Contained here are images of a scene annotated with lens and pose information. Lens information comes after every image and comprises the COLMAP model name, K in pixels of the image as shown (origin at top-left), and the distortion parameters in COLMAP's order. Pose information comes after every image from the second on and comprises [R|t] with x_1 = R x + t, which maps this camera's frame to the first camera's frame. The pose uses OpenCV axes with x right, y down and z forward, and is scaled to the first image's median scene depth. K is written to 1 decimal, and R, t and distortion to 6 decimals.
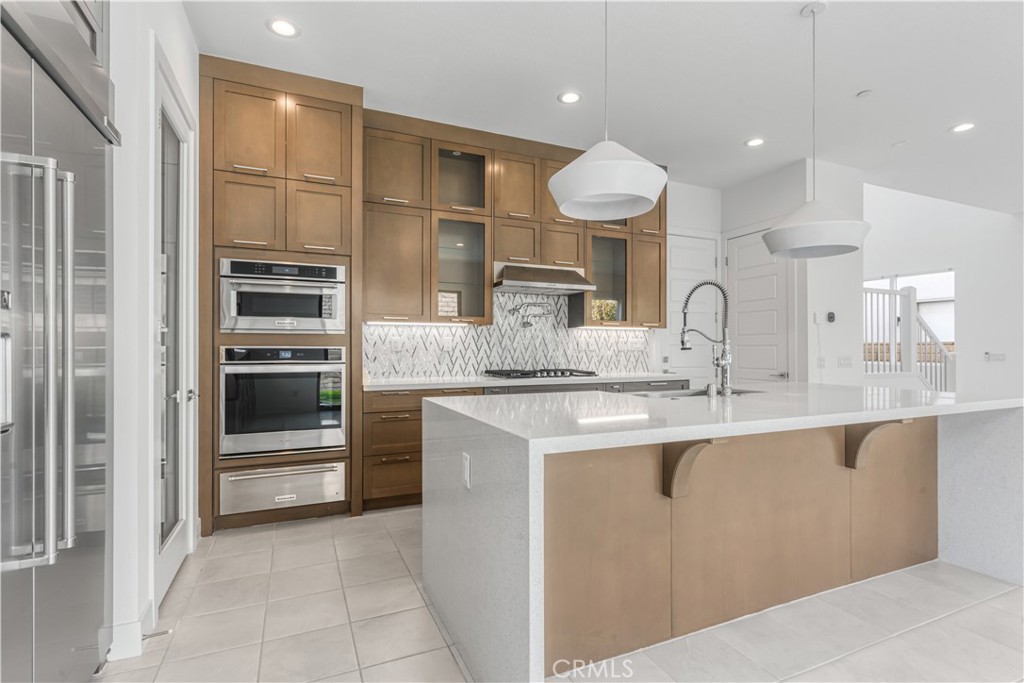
lens RADIAL K [[493.5, 0, 507.4], [0, 493.5, 346.2], [0, 0, 1]] dist [0.004356, -0.000965]
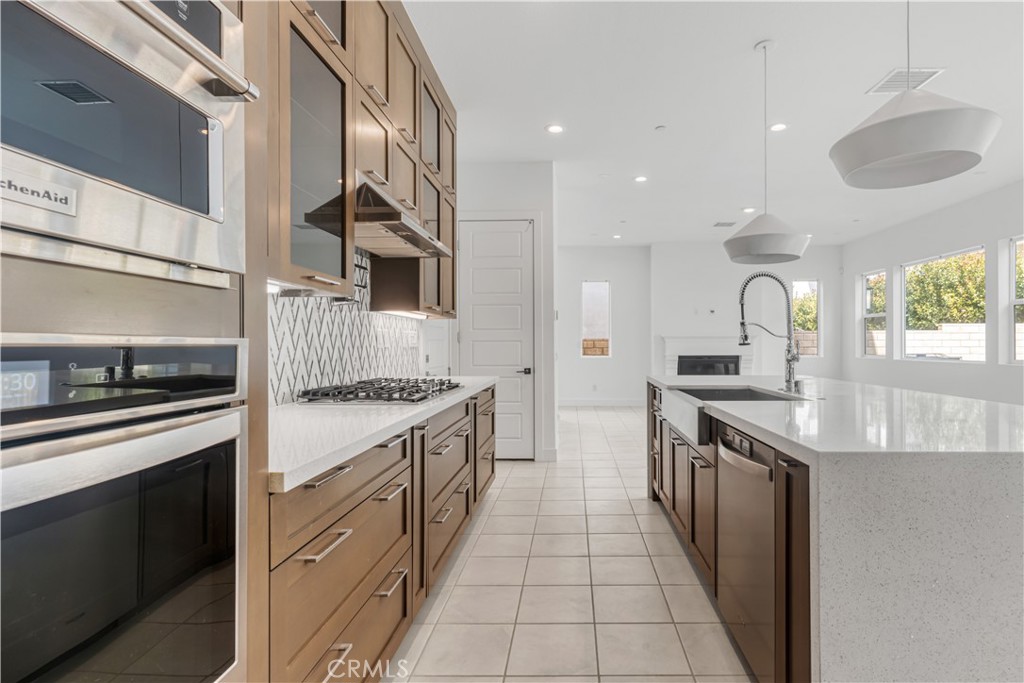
lens RADIAL K [[493.5, 0, 566.3], [0, 493.5, 345.6], [0, 0, 1]] dist [0.004356, -0.000965]
pose [[0.425366, -0.004243, 0.905012, -0.373616], [-0.003216, 0.999976, 0.006199, 0.001937], [-0.905016, -0.005547, 0.425342, 0.602233]]
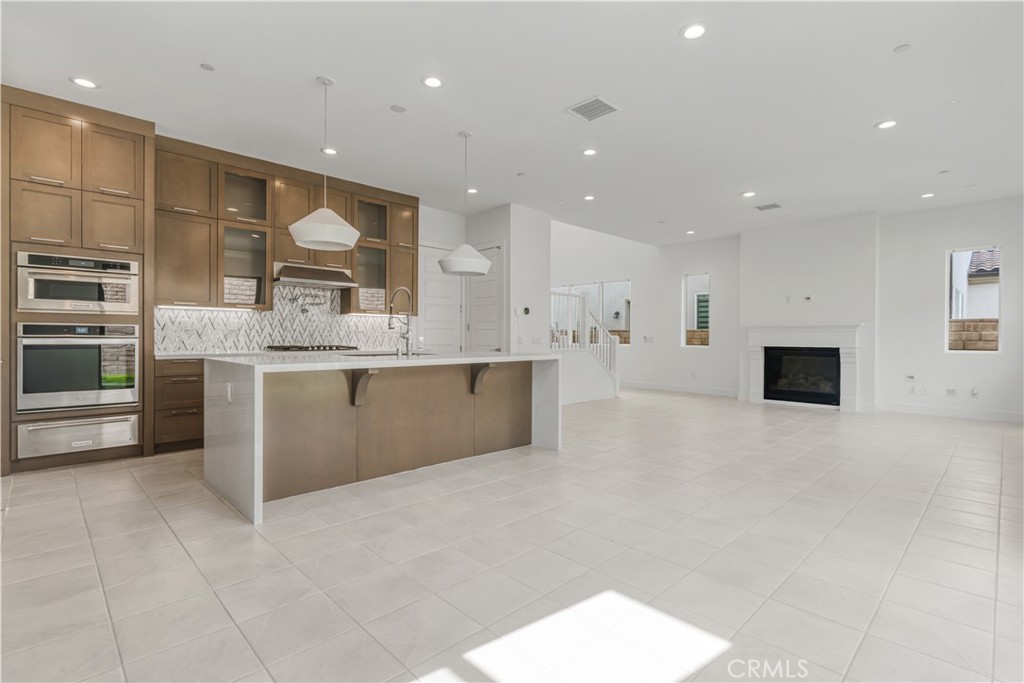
lens RADIAL K [[493.5, 0, 517.1], [0, 493.5, 338.4], [0, 0, 1]] dist [0.004356, -0.000965]
pose [[0.934476, 0.004687, 0.355995, 0.109646], [-0.008432, 0.999924, 0.008969, 0.013188], [-0.355926, -0.011383, 0.934445, -0.451489]]
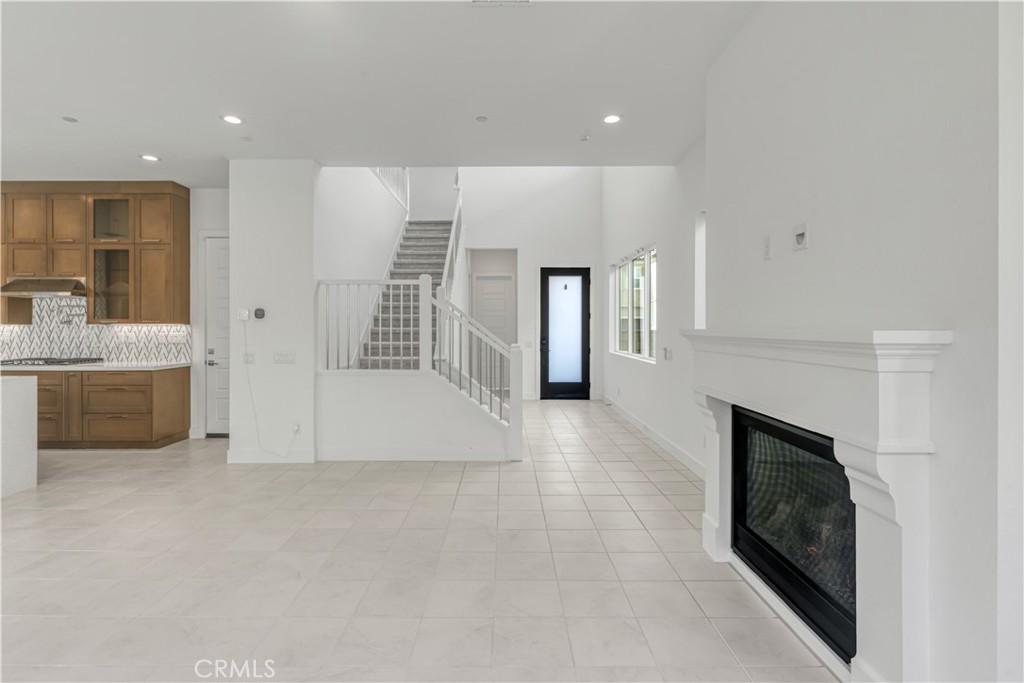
lens RADIAL K [[493.5, 0, 504.8], [0, 493.5, 328.1], [0, 0, 1]] dist [0.004356, -0.000965]
pose [[0.910452, 0.002032, -0.413611, 1.769664], [0.001167, 0.999971, 0.007482, -0.041715], [0.413614, -0.007295, 0.910423, 0.333418]]
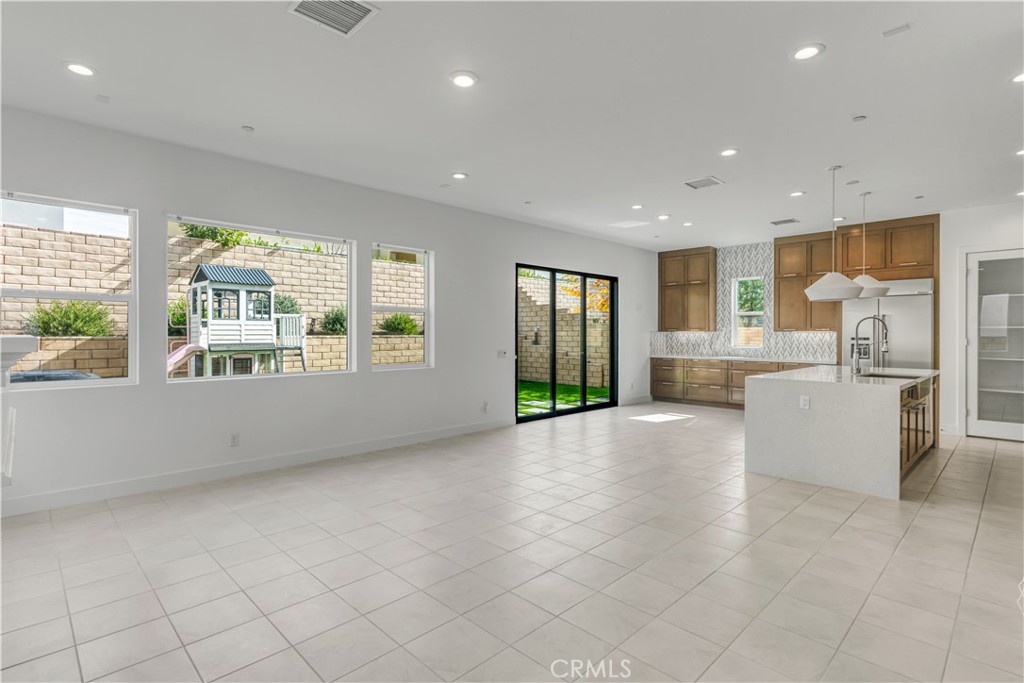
lens RADIAL K [[493.5, 0, 514.8], [0, 493.5, 334.6], [0, 0, 1]] dist [0.004356, -0.000965]
pose [[-0.937606, -0.000604, -0.347699, 1.525723], [0.000426, 0.999996, -0.002888, -0.034457], [0.347699, -0.002856, -0.937602, 1.480667]]
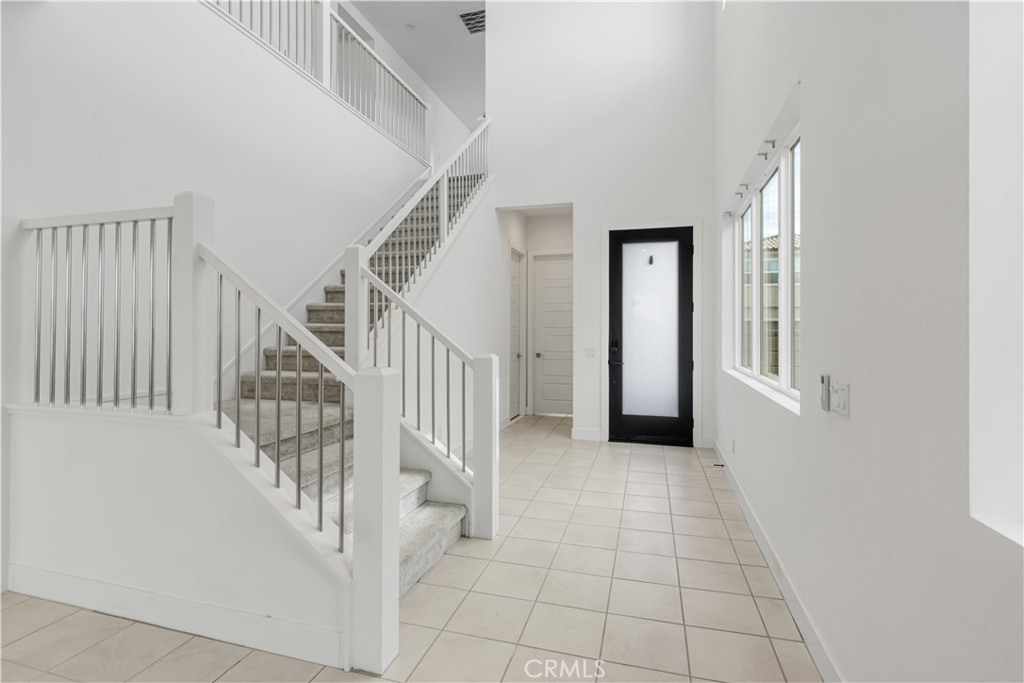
lens RADIAL K [[493.5, 0, 511.3], [0, 493.5, 323.2], [0, 0, 1]] dist [0.004356, -0.000965]
pose [[0.762485, -0.007631, -0.646960, 1.689676], [0.000116, 0.999932, -0.011657, -0.020331], [0.647005, 0.008813, 0.762435, 1.158965]]
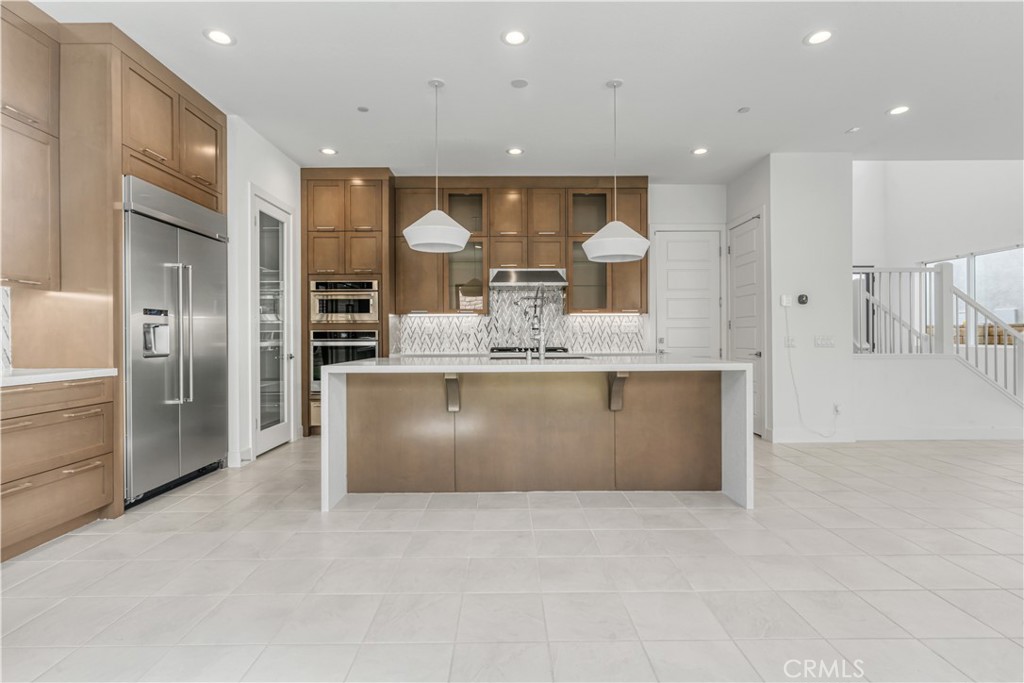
lens RADIAL K [[493.5, 0, 506.1], [0, 493.5, 335.9], [0, 0, 1]] dist [0.004356, -0.000965]
pose [[0.916482, -0.004611, -0.400050, 0.573907], [0.006293, 0.999976, 0.002892, 0.013700], [0.400027, -0.005168, 0.916489, -0.257055]]
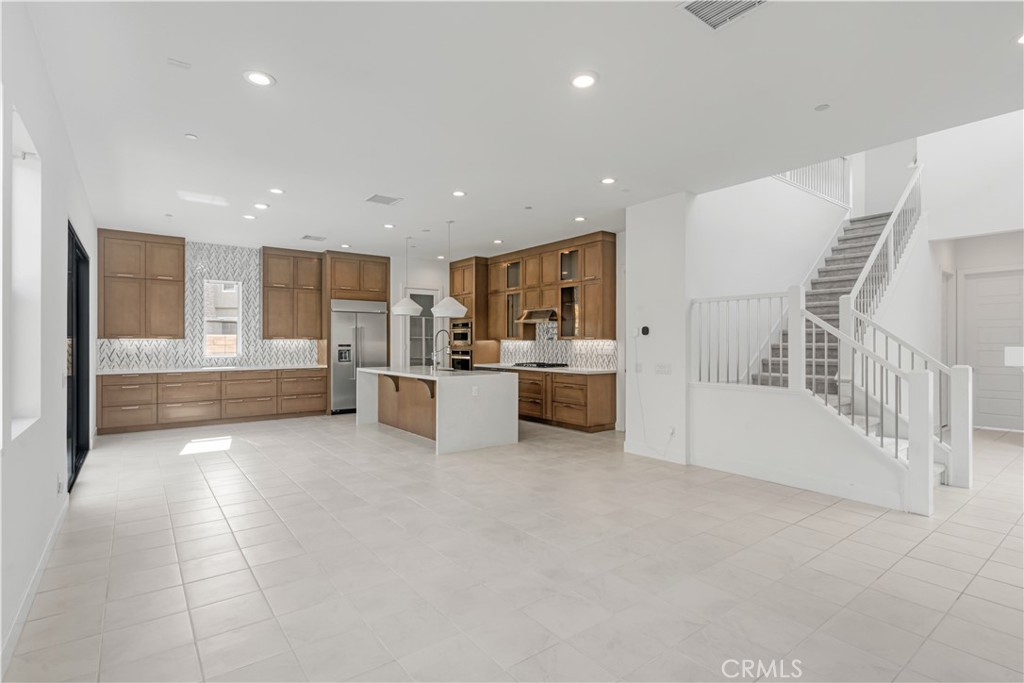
lens RADIAL K [[493.5, 0, 511.2], [0, 493.5, 339.1], [0, 0, 1]] dist [0.004356, -0.000965]
pose [[0.226961, -0.005181, -0.973890, 2.030484], [0.003976, 0.999982, -0.004393, -0.040127], [0.973896, -0.002875, 0.226977, 0.470878]]
